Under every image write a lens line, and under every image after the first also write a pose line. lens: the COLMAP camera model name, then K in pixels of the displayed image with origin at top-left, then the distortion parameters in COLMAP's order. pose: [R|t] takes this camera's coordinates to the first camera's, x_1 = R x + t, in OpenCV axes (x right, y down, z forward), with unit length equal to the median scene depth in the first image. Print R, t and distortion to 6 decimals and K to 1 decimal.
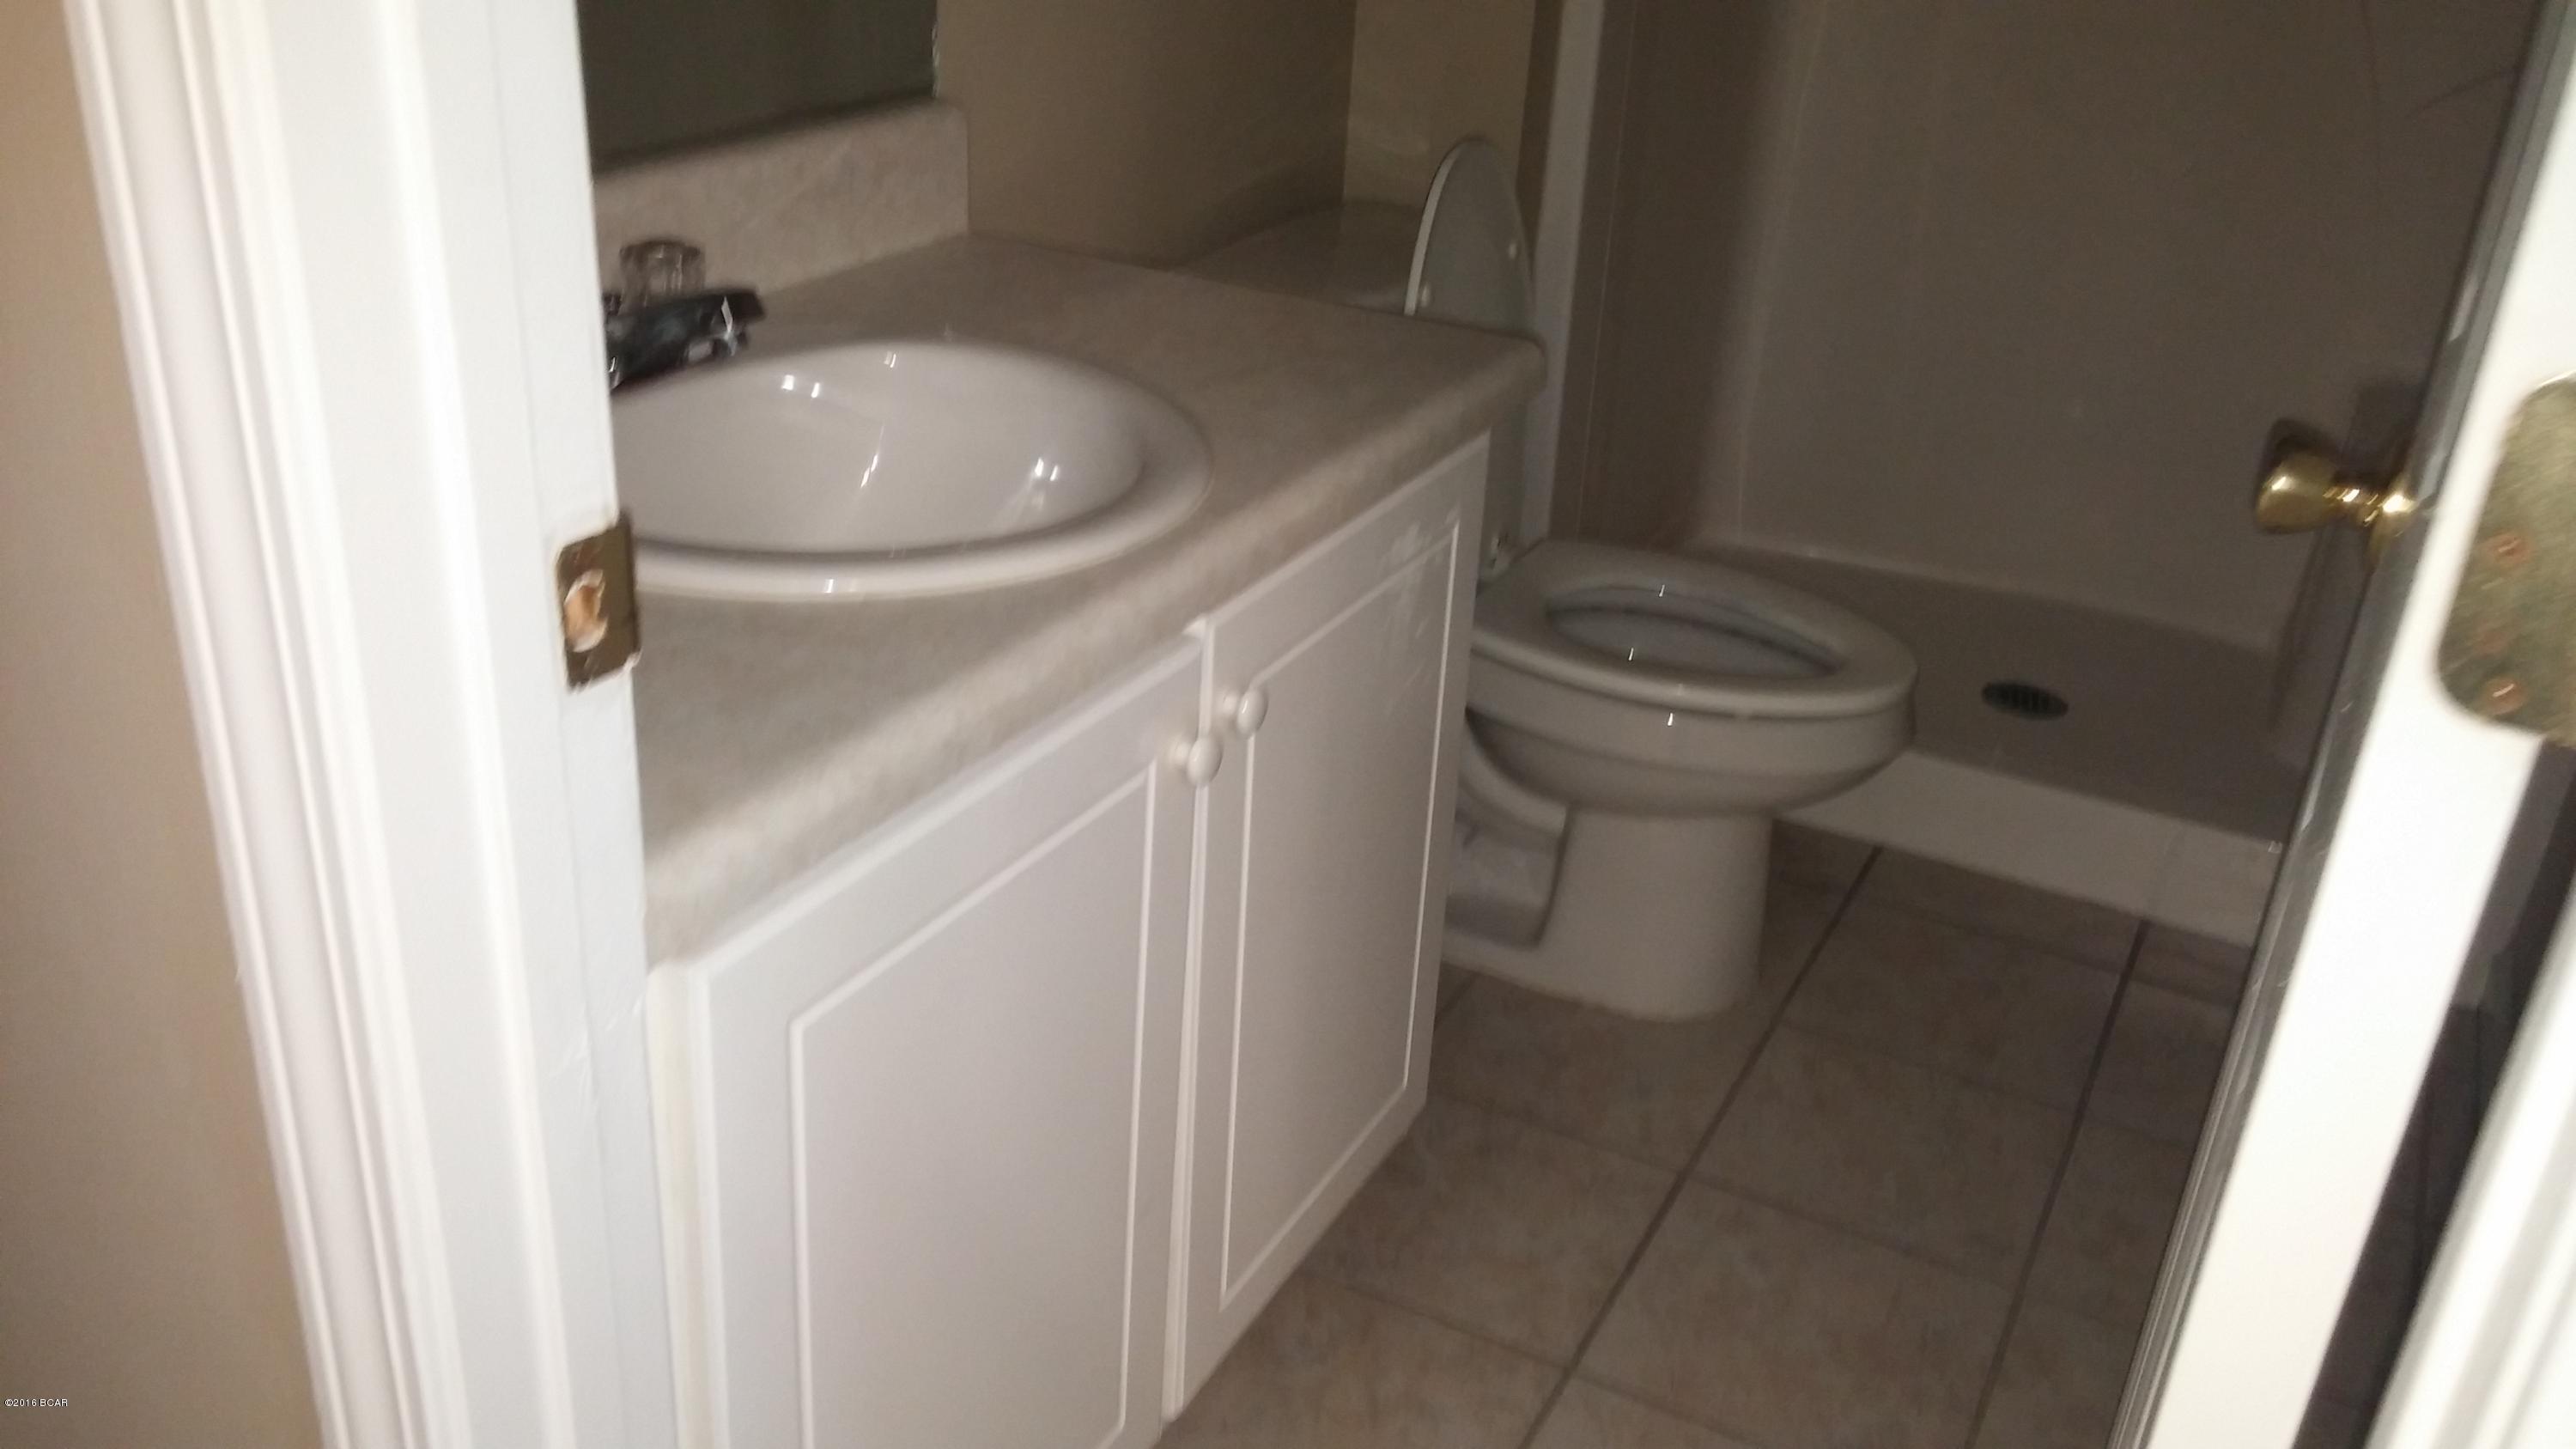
lens RADIAL K [[2123.2, 0, 1286.7], [0, 2123.2, 723.1], [0, 0, 1]] dist [0.097571, -0.100312]
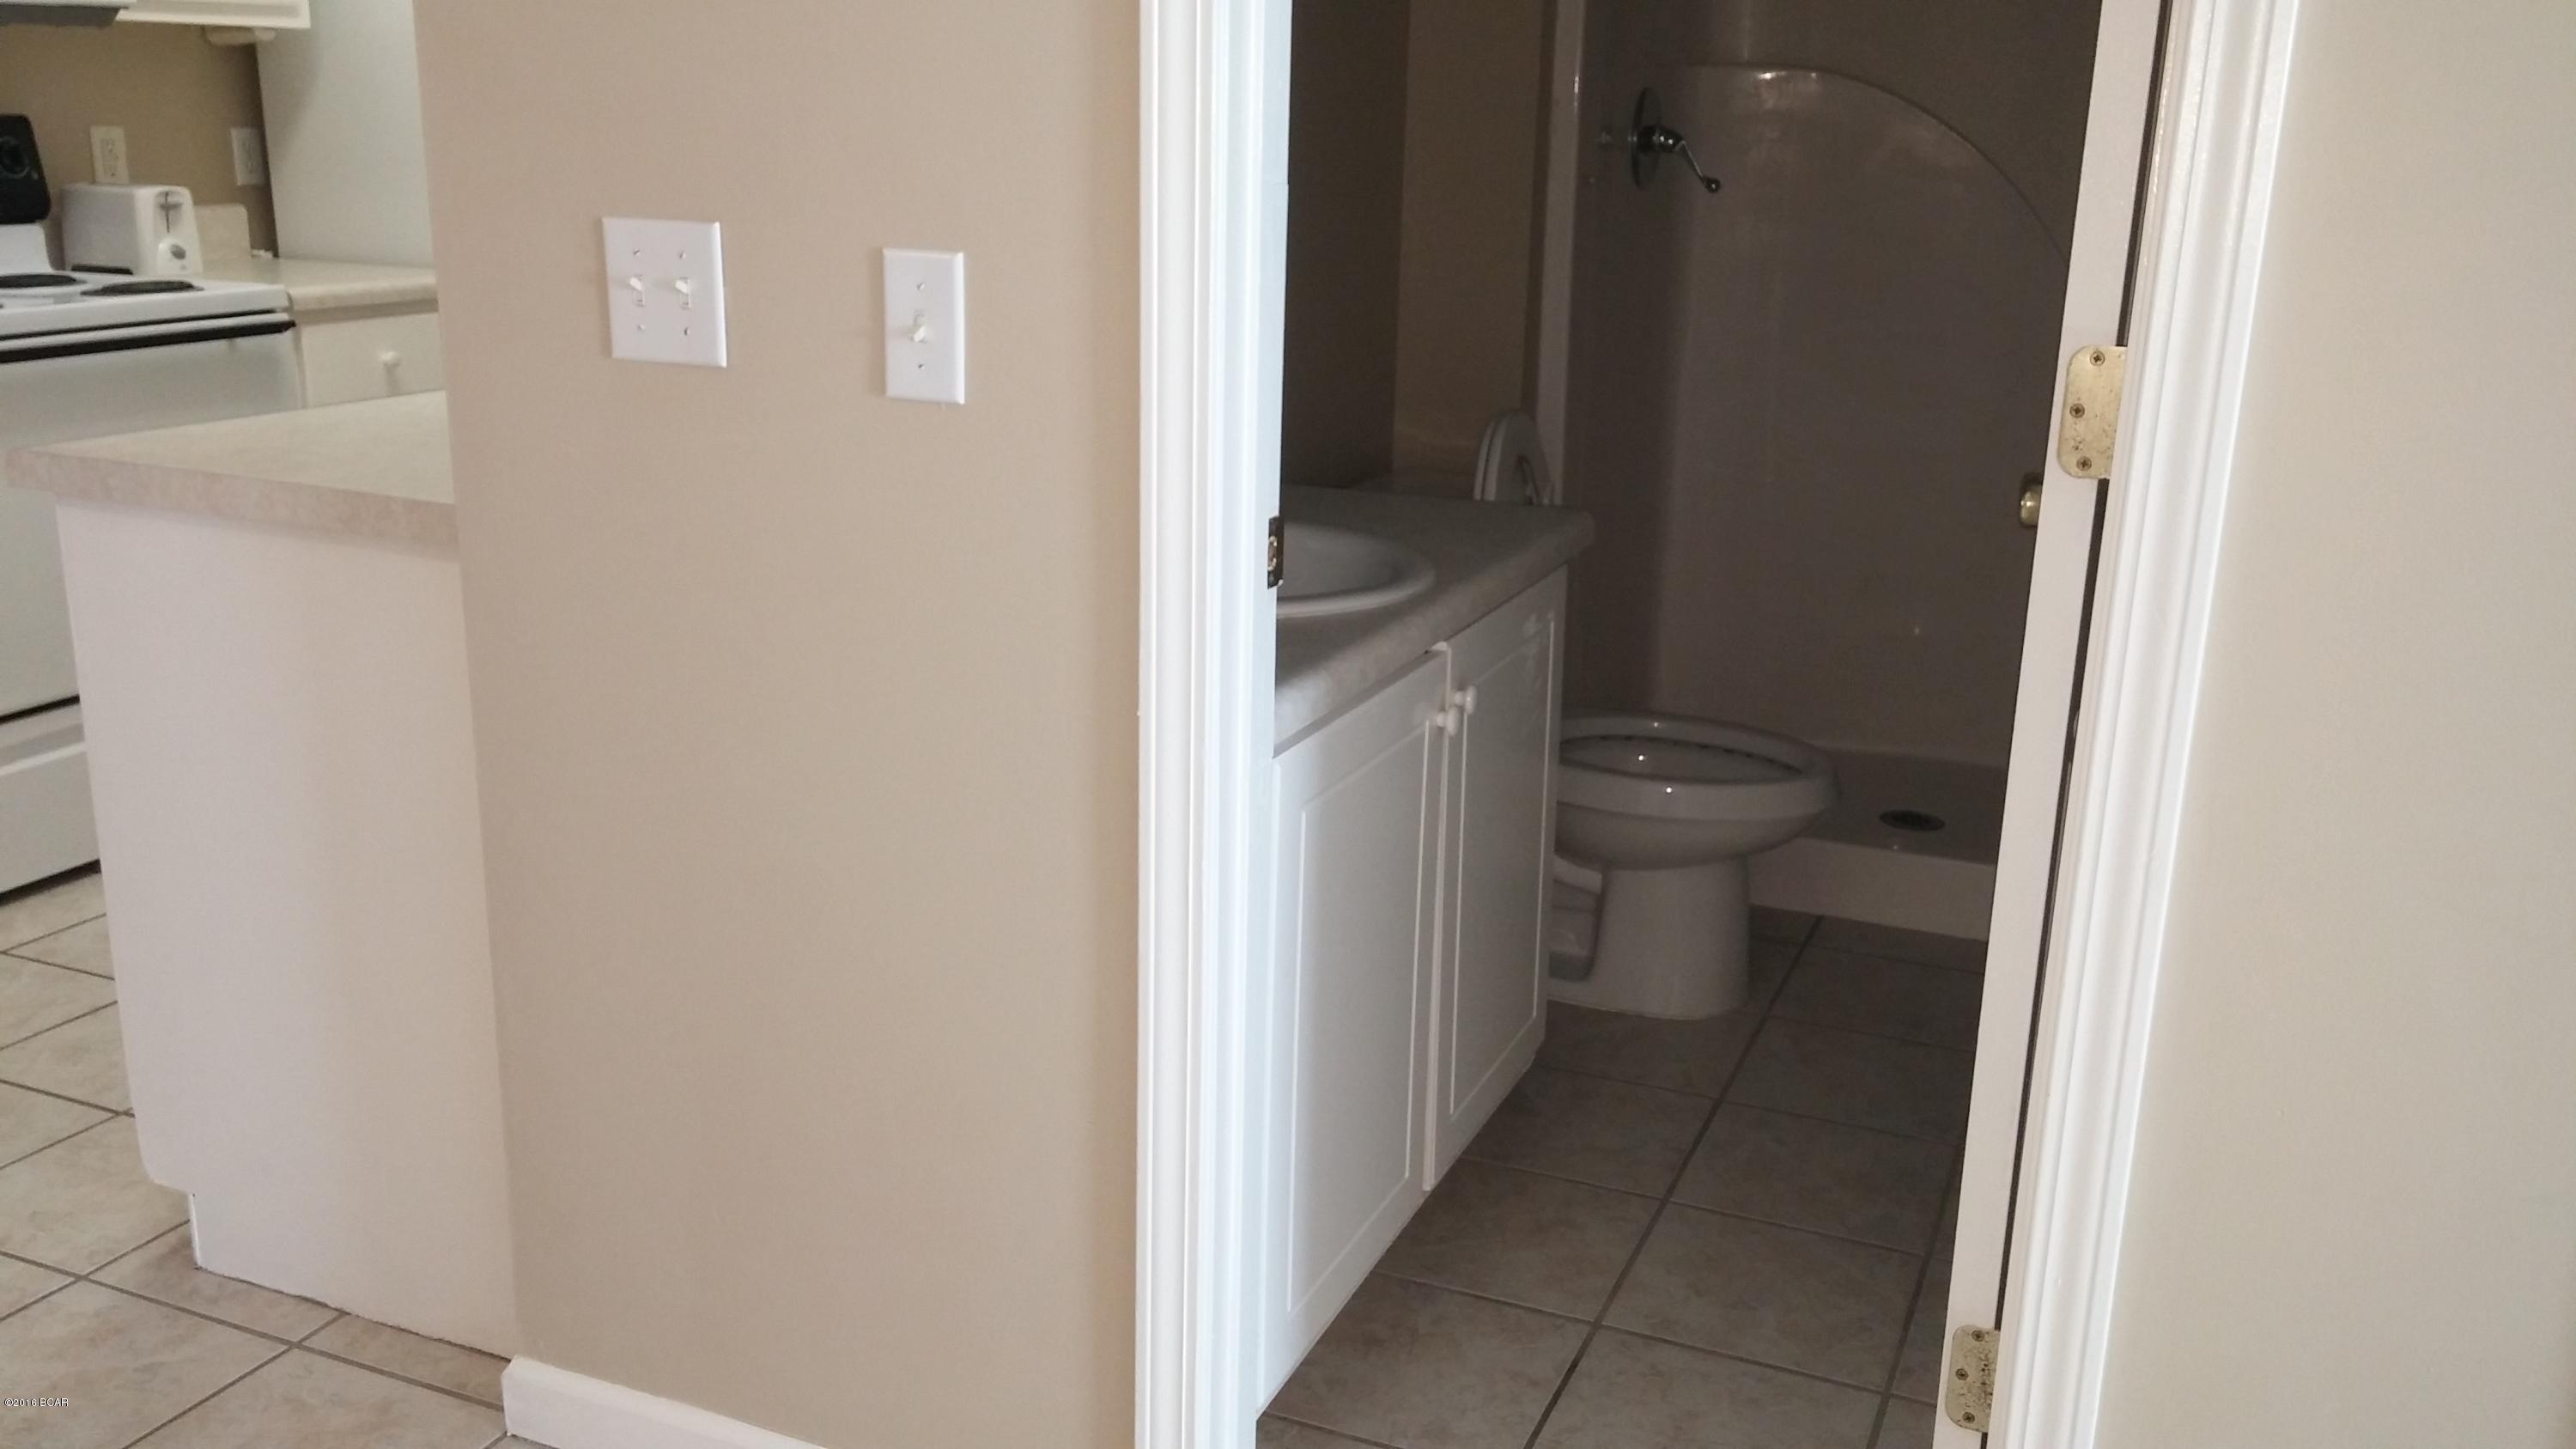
lens RADIAL K [[2160.9, 0, 1333.1], [0, 2160.9, 728.5], [0, 0, 1]] dist [0.081573, -0.111005]
pose [[0.994594, -0.059480, 0.085117, -0.182781], [0.072937, 0.983607, -0.164917, 0.194363], [-0.073913, 0.170234, 0.982628, -0.450801]]
